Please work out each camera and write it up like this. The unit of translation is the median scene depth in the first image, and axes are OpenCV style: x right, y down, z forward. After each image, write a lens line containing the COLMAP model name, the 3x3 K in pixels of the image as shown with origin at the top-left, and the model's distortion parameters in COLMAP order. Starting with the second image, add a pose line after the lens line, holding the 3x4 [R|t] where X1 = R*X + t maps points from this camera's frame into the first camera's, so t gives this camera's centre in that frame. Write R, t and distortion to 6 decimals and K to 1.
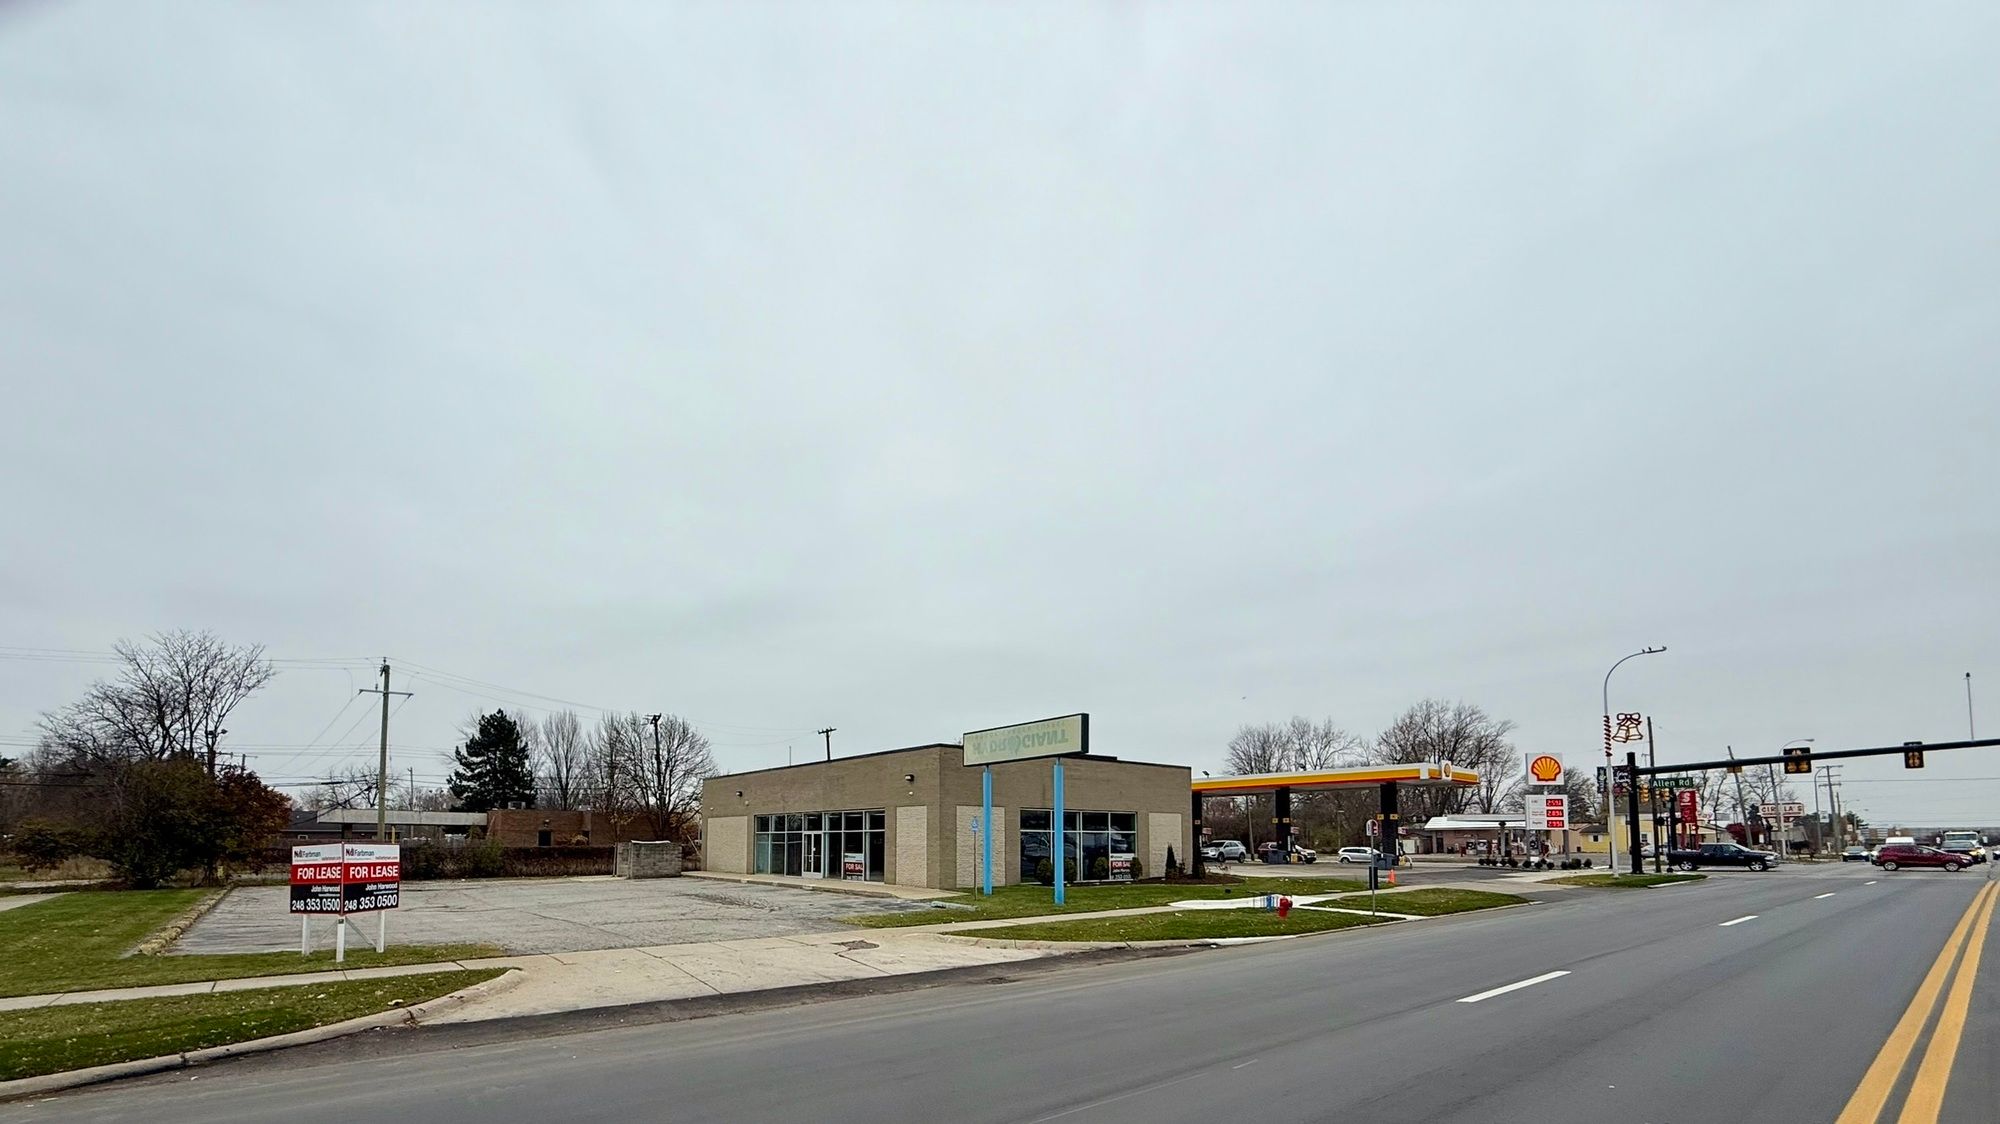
lens RADIAL K [[805.8, 0, 952.6], [0, 805.8, 789.1], [0, 0, 1]] dist [0.000638, 0.000029]
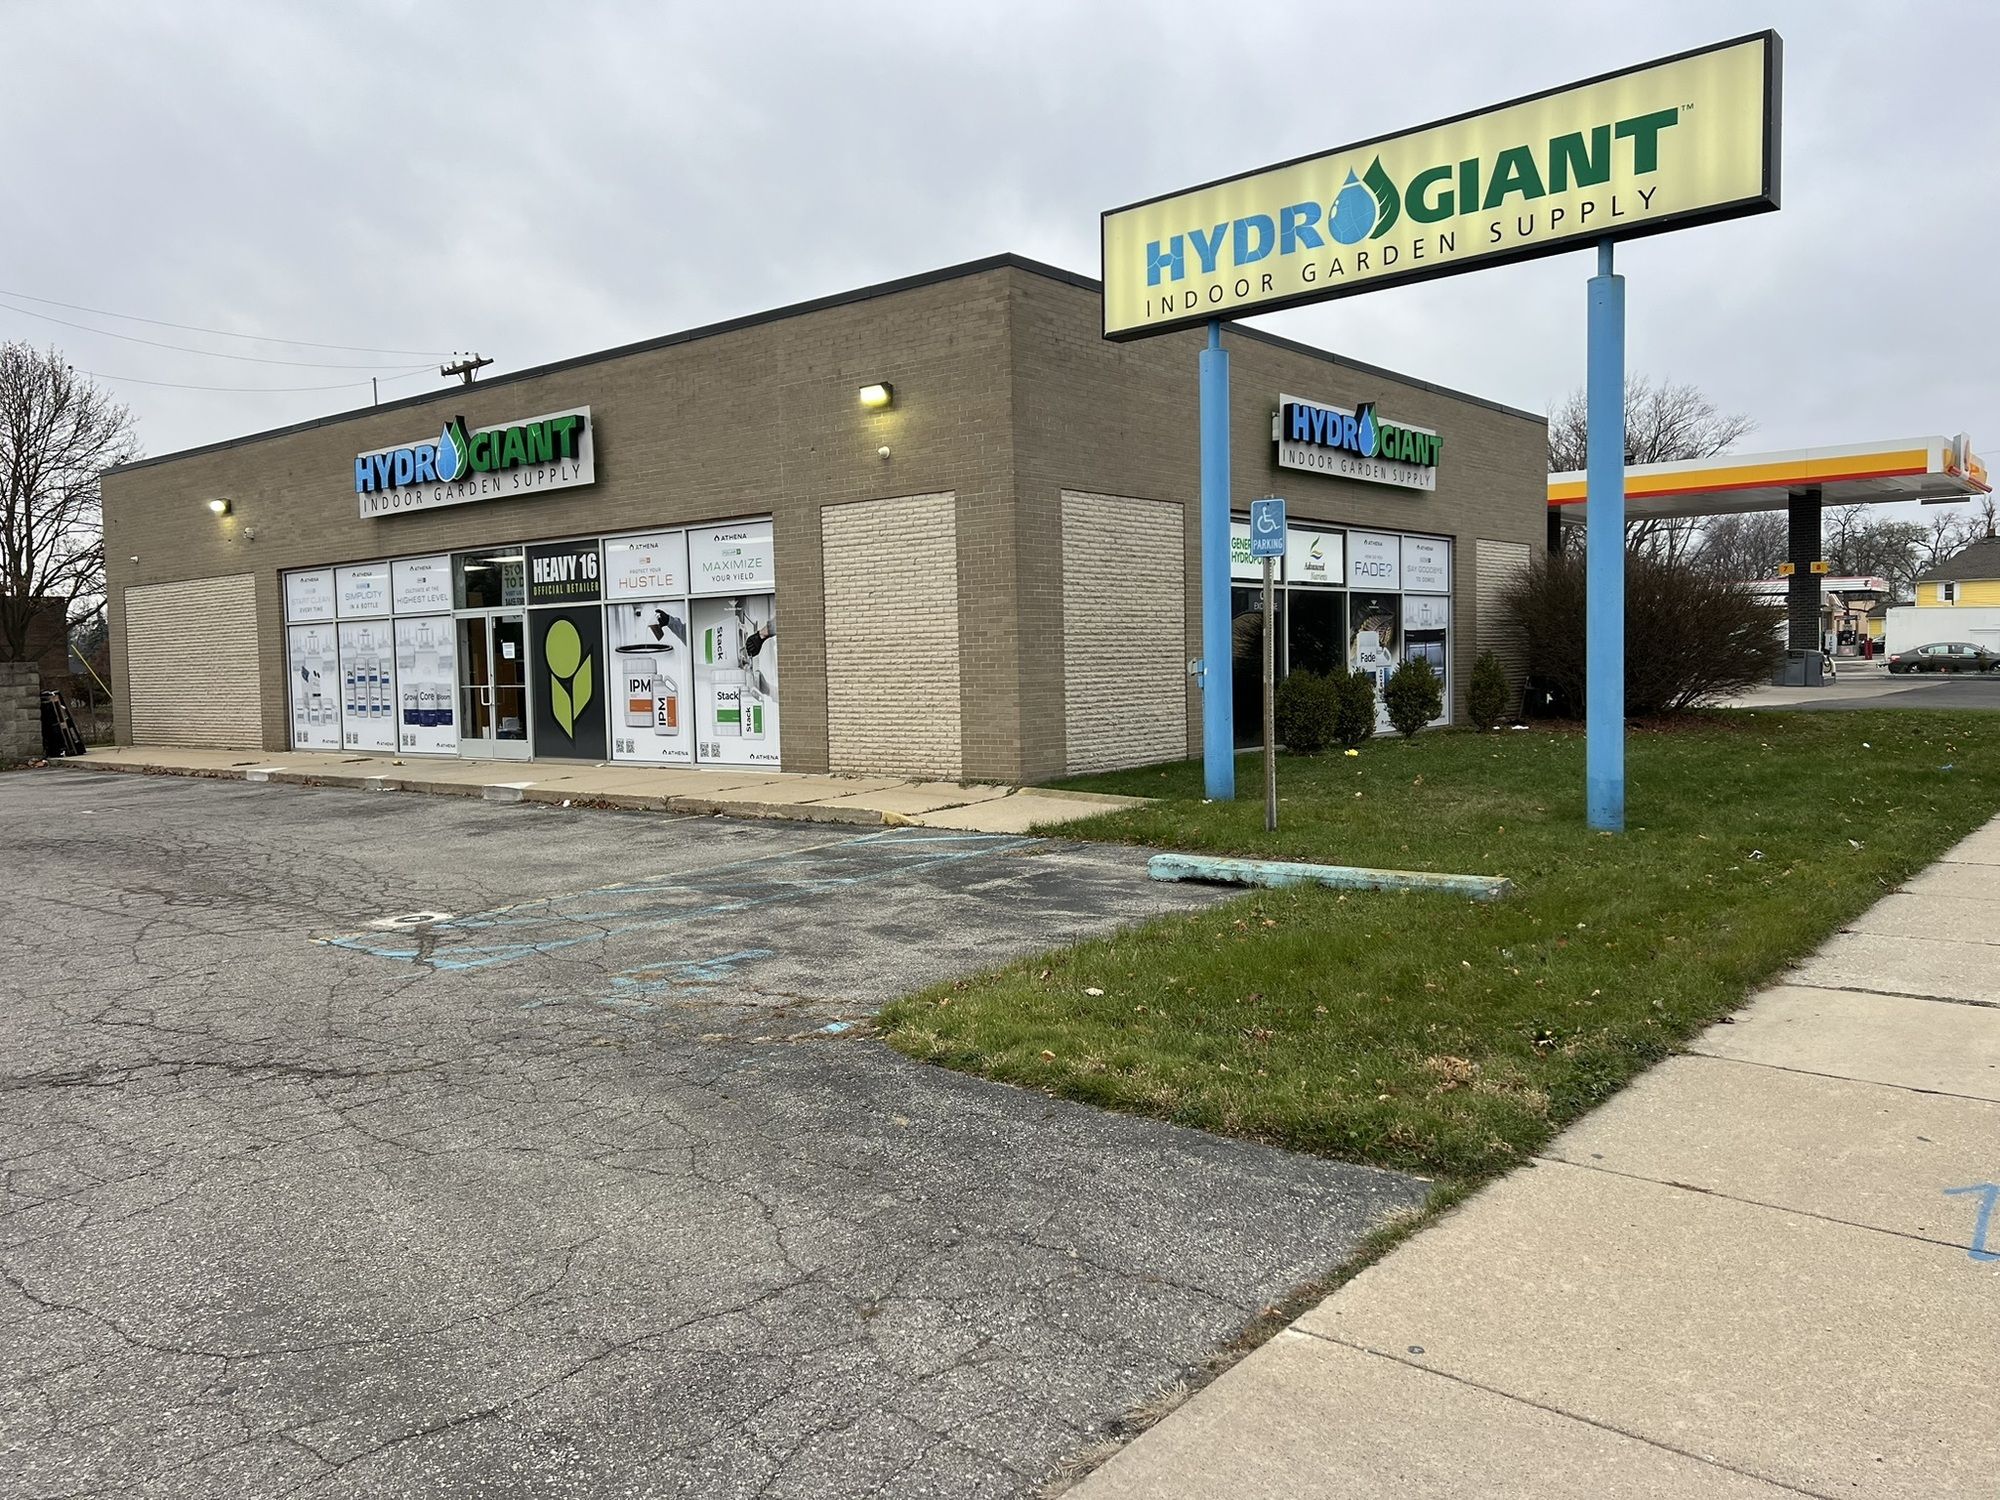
lens RADIAL K [[1476.4, 0, 991.4], [0, 1476.4, 749.6], [0, 0, 1]] dist [0.070812, -0.089021]
pose [[0.977663, -0.036914, 0.206912, -0.098178], [0.011187, 0.992199, 0.124158, 0.035173], [-0.209881, -0.119070, 0.970450, 0.370617]]
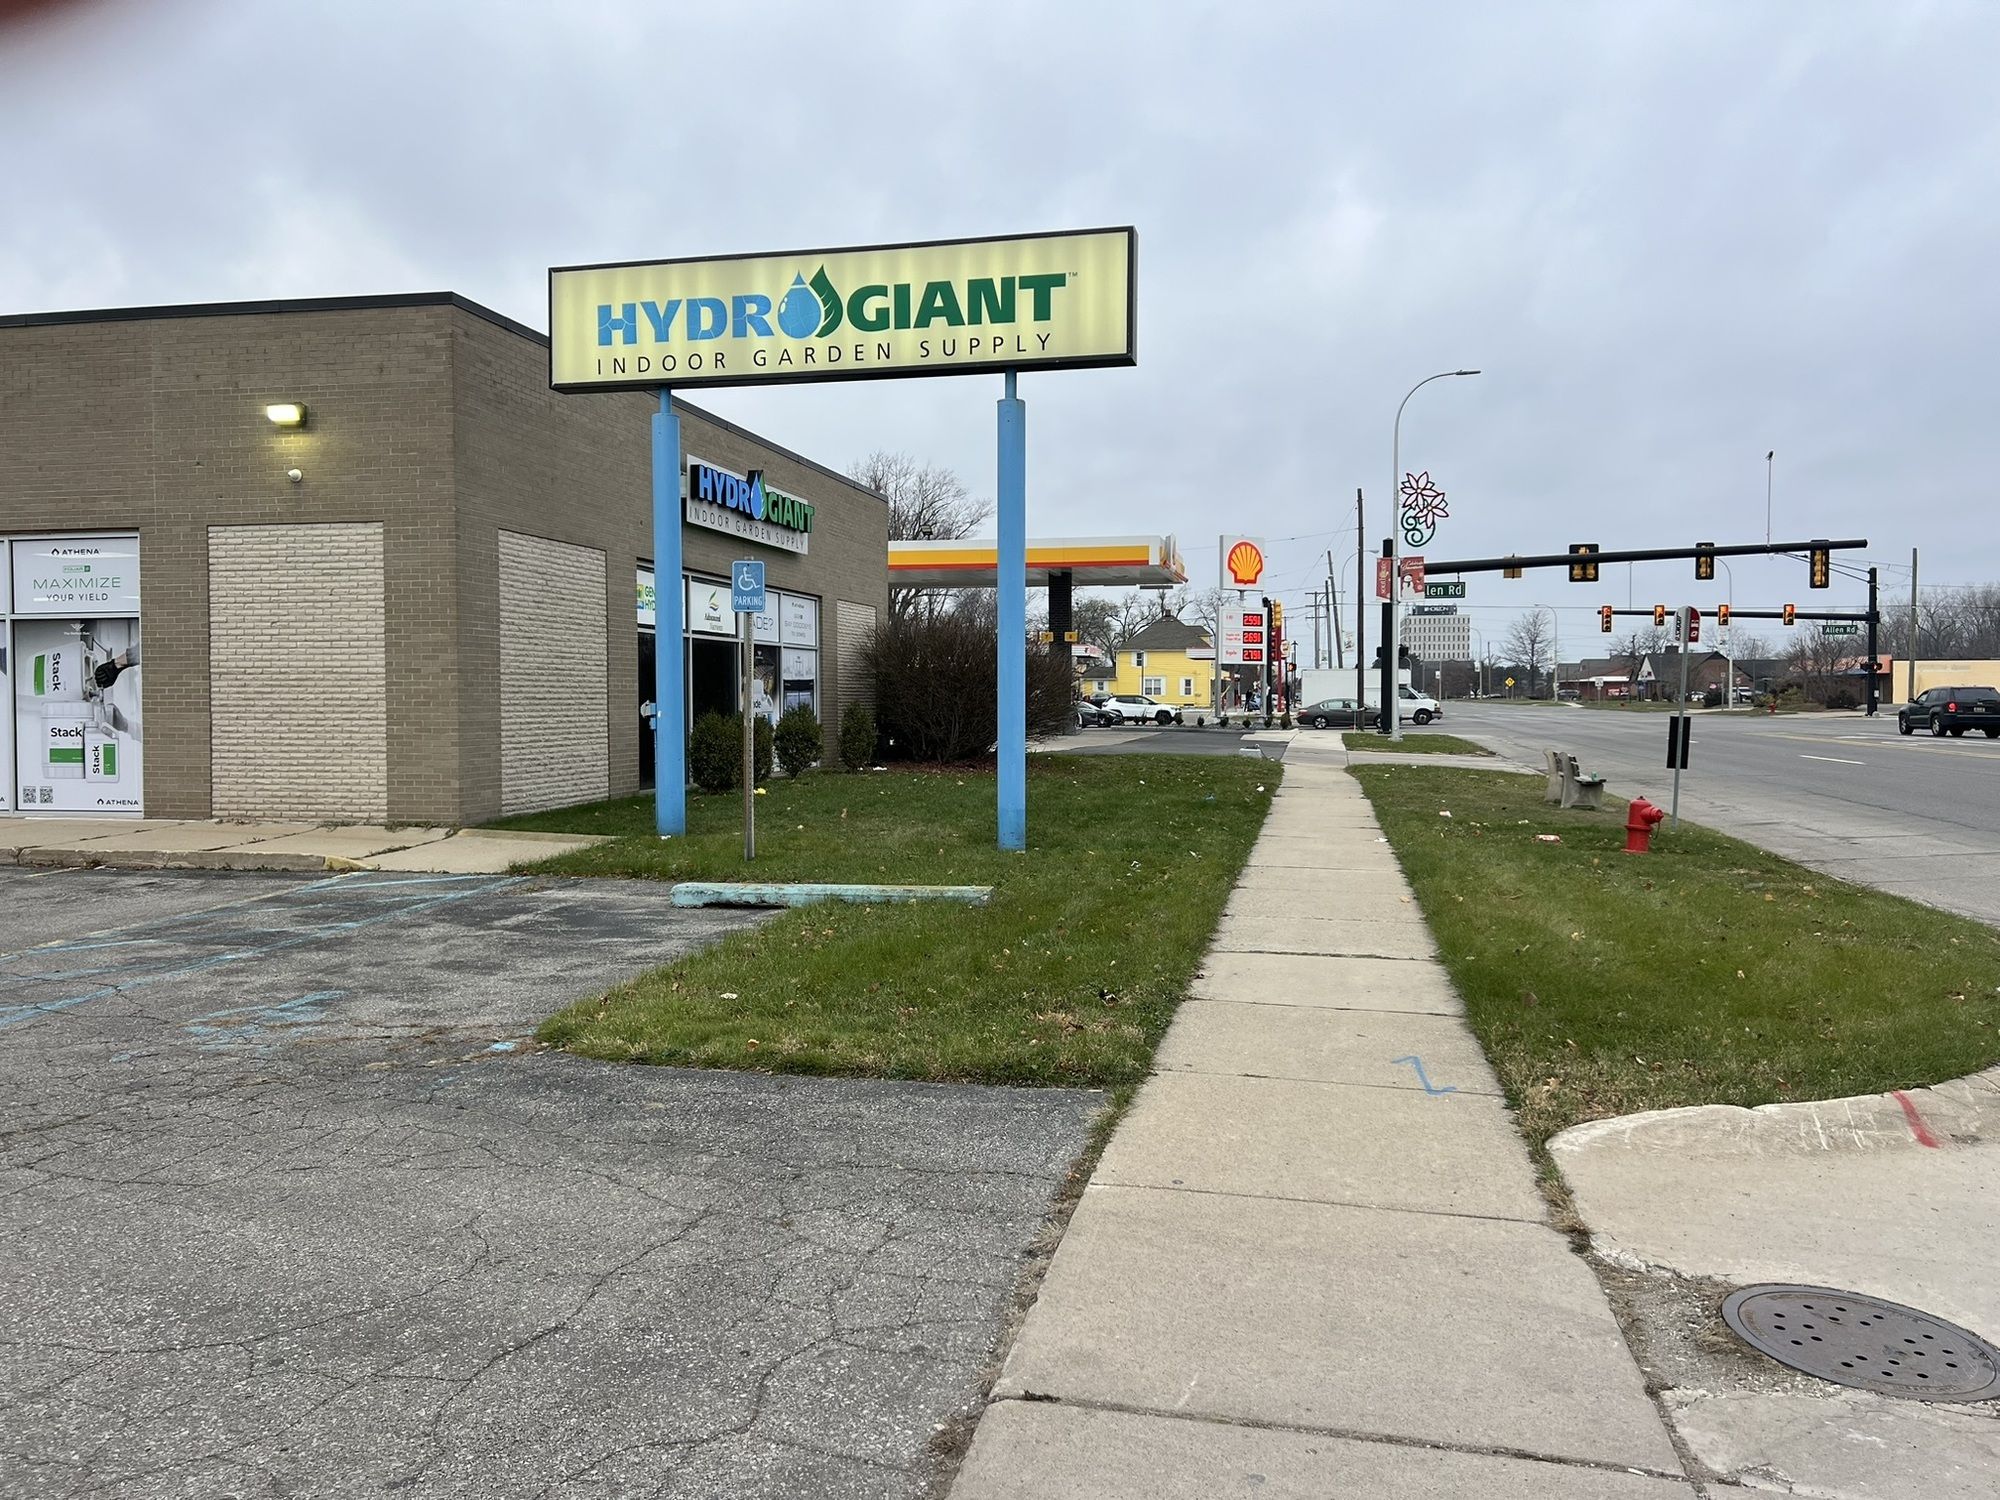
lens RADIAL K [[1476.0, 0, 1009.1], [0, 1476.0, 740.5], [0, 0, 1]] dist [0.096618, -0.124424]
pose [[0.767035, -0.021414, 0.641248, -0.147780], [-0.039787, 0.995932, 0.080850, 0.033846], [-0.640371, -0.087528, 0.763062, 0.361601]]
